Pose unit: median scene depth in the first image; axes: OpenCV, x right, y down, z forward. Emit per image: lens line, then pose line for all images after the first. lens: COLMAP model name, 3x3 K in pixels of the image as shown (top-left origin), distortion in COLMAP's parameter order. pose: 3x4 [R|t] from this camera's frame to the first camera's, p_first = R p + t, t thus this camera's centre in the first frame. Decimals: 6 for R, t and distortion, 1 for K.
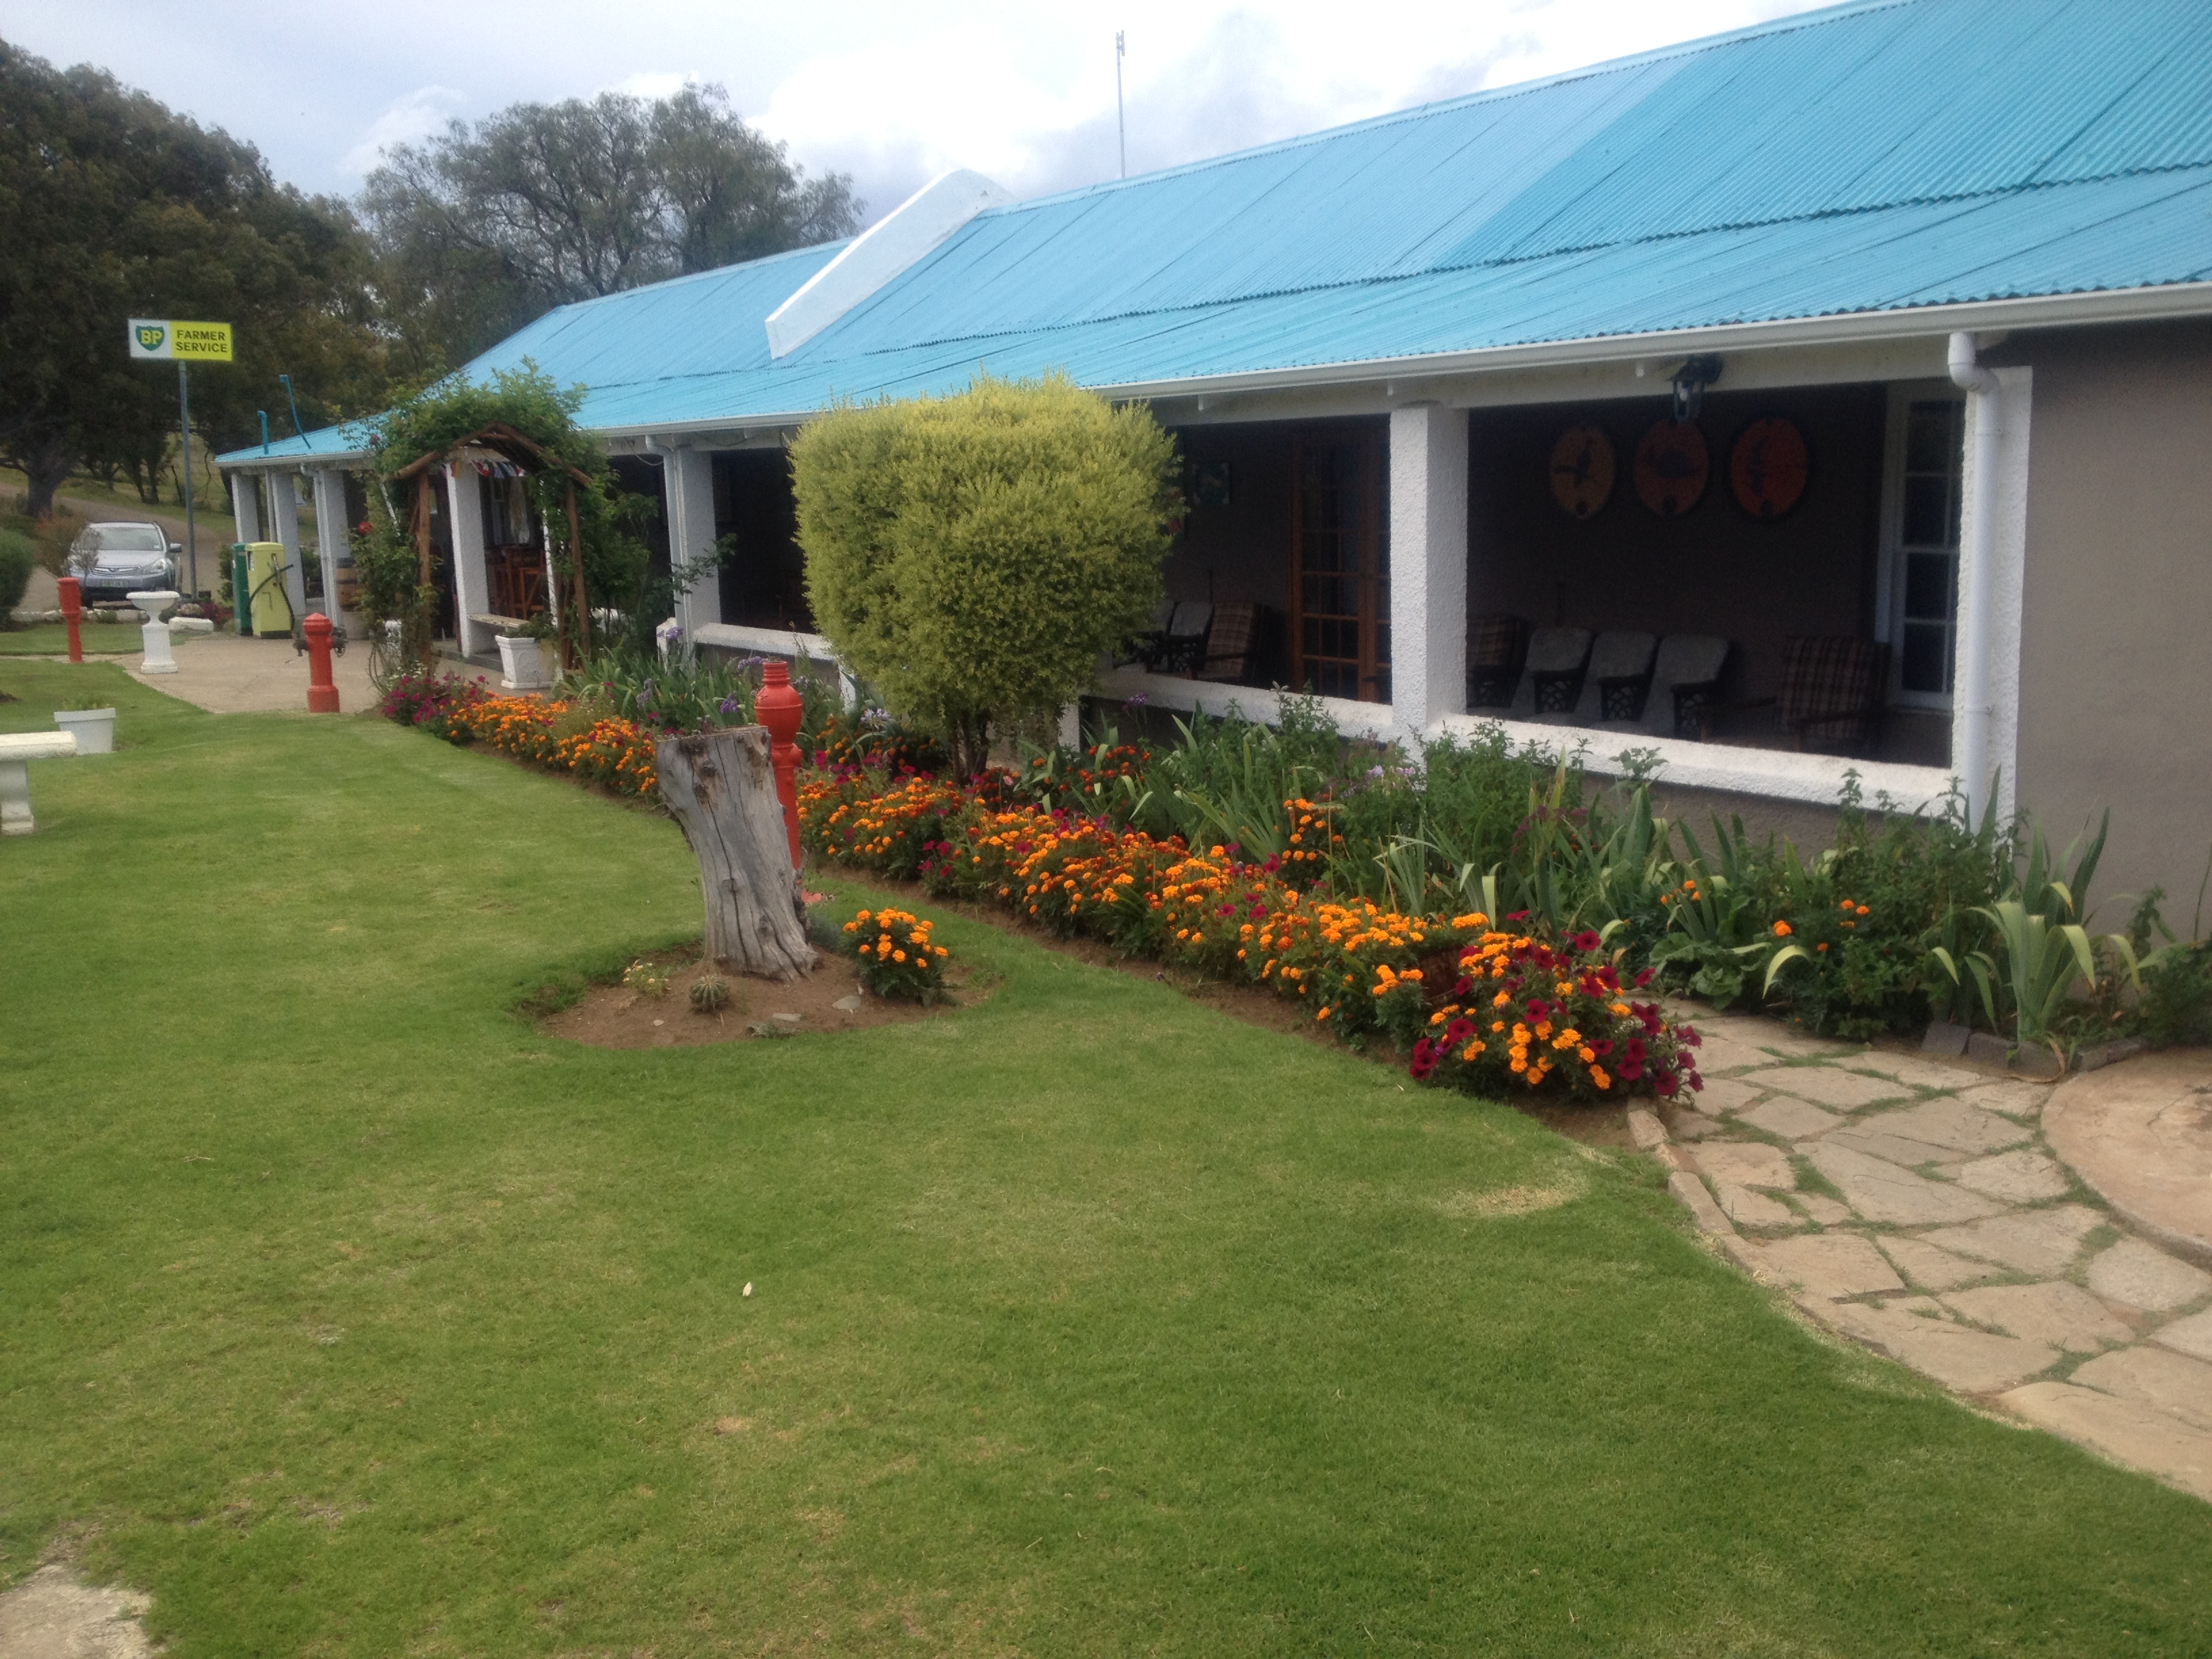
lens RADIAL K [[2049.0, 0, 1098.2], [0, 2049.0, 862.7], [0, 0, 1]] dist [0.127134, -0.298713]
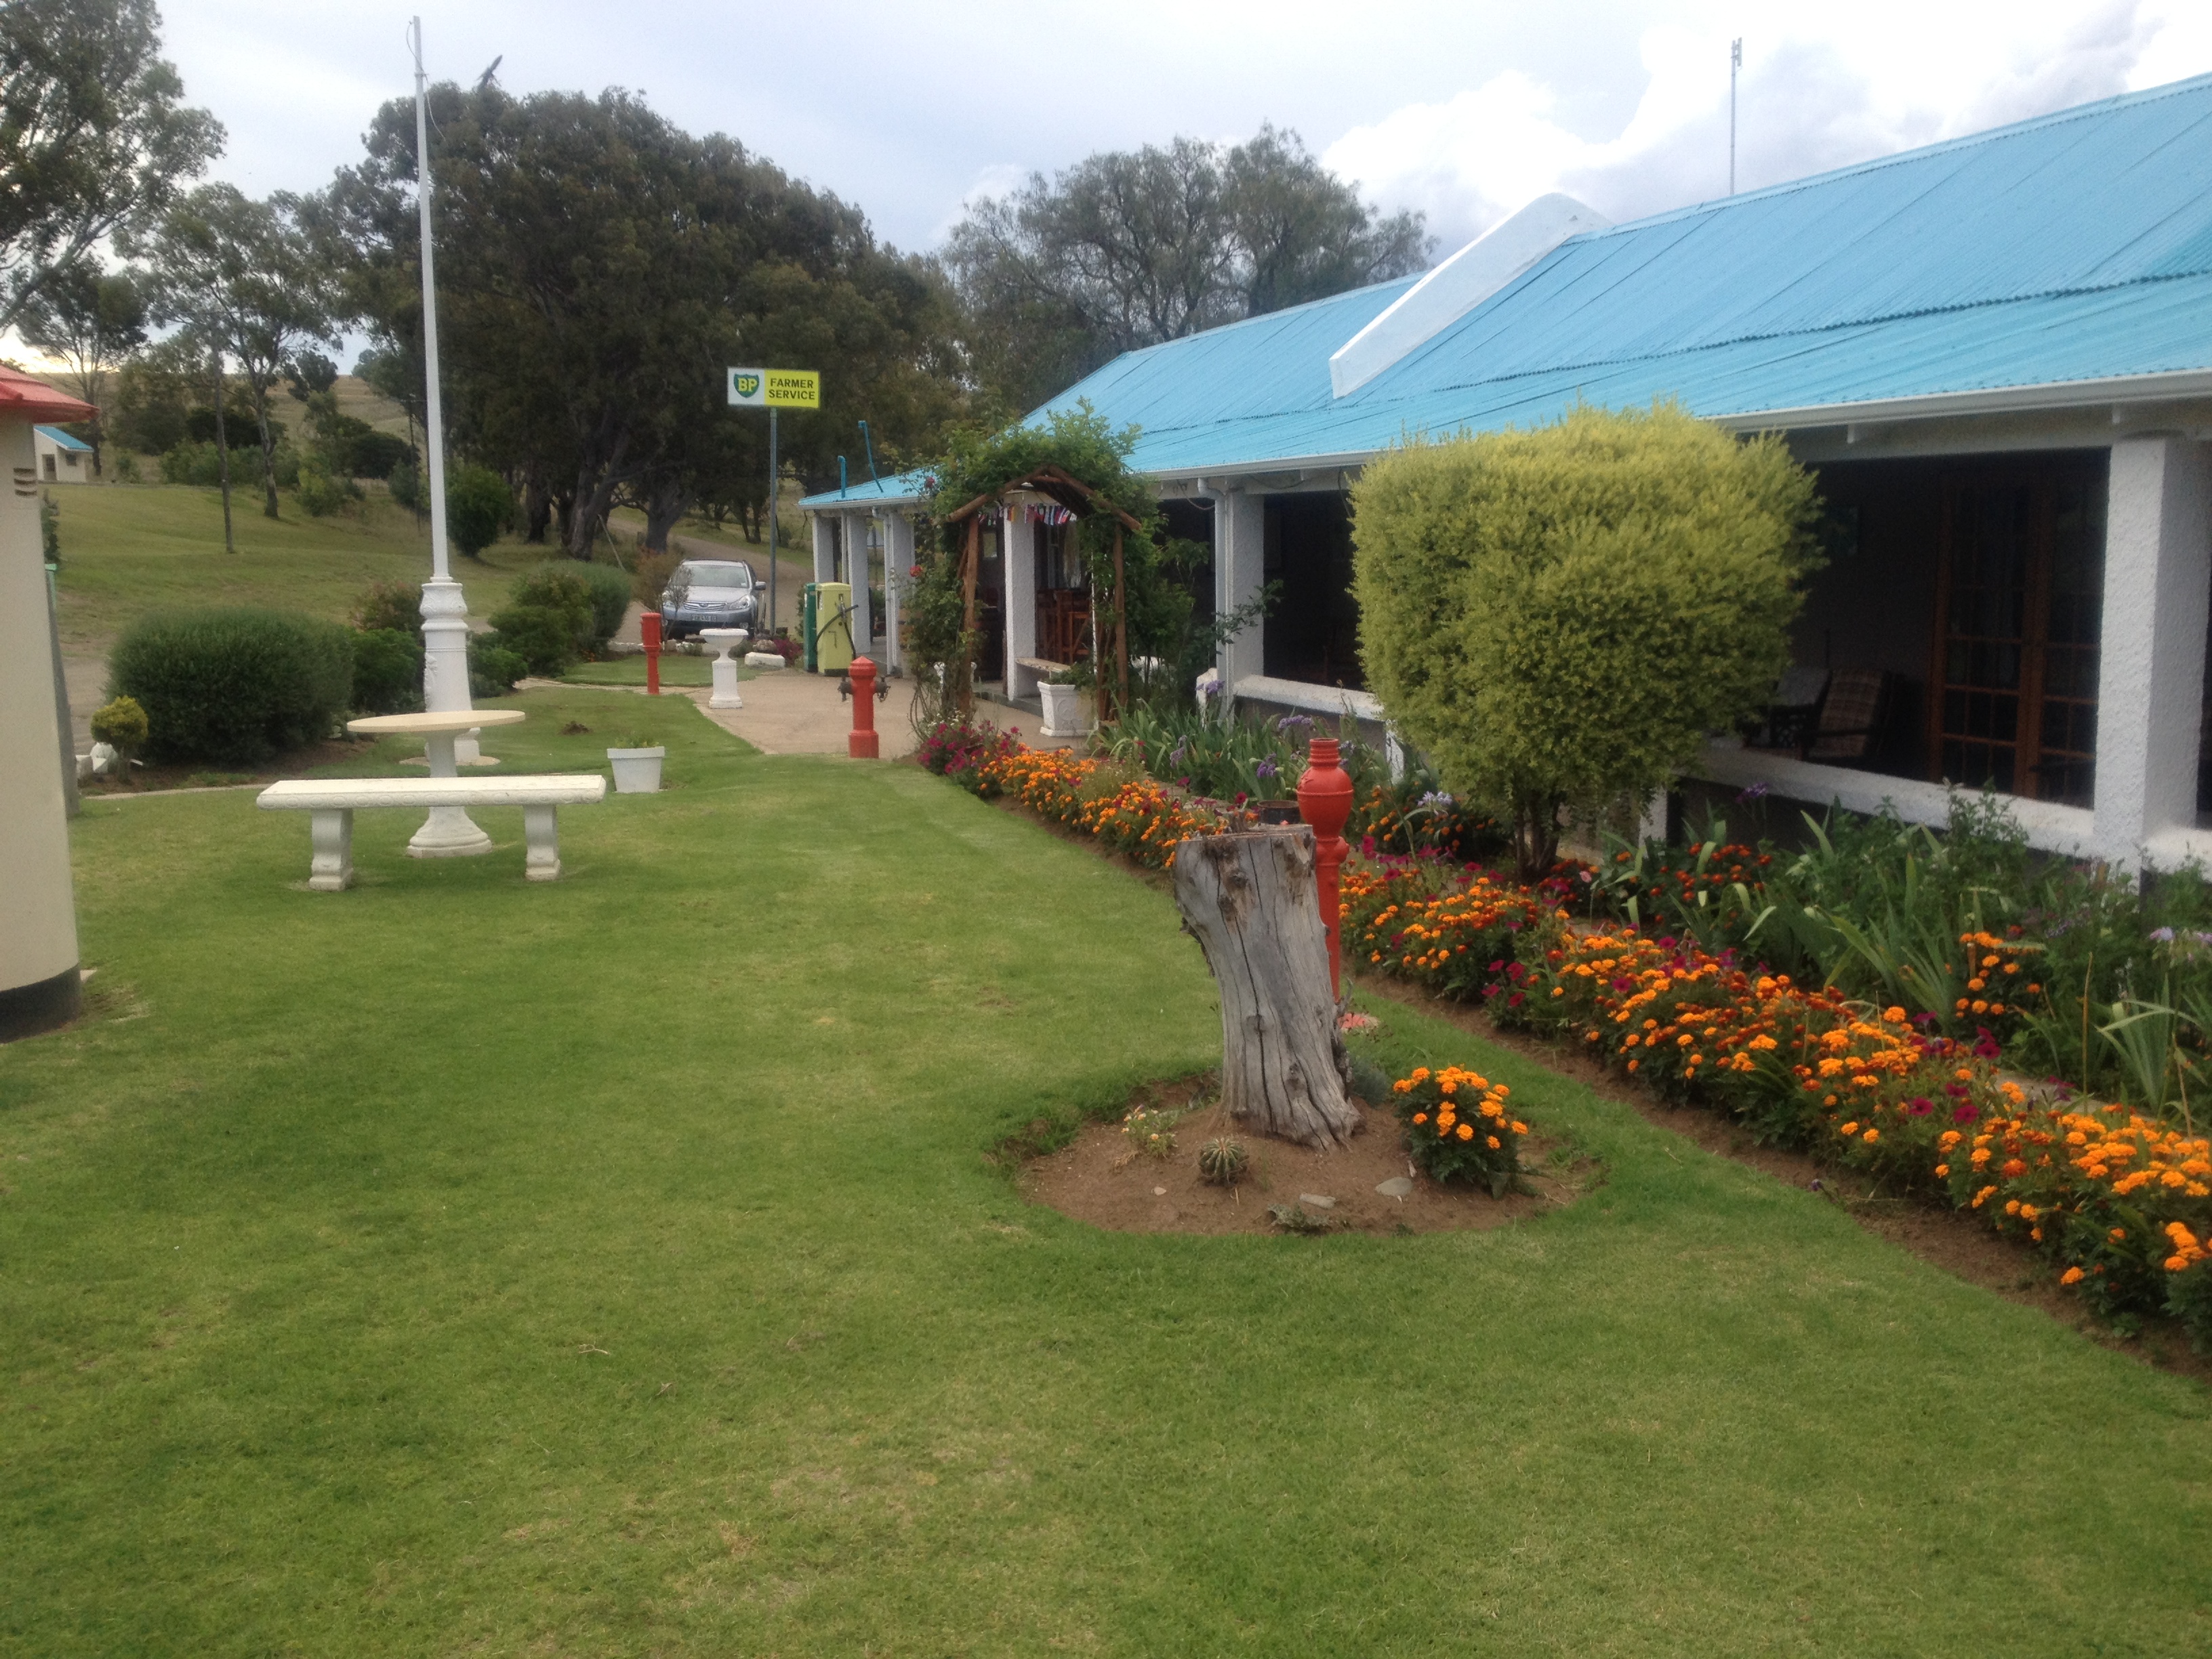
lens RADIAL K [[2049.0, 0, 1098.2], [0, 2049.0, 862.7], [0, 0, 1]] dist [0.127134, -0.298713]
pose [[0.966159, 0.052305, -0.252588, -0.023824], [-0.057752, 0.998230, -0.014194, -0.022476], [0.251398, 0.028301, 0.967470, 0.125643]]
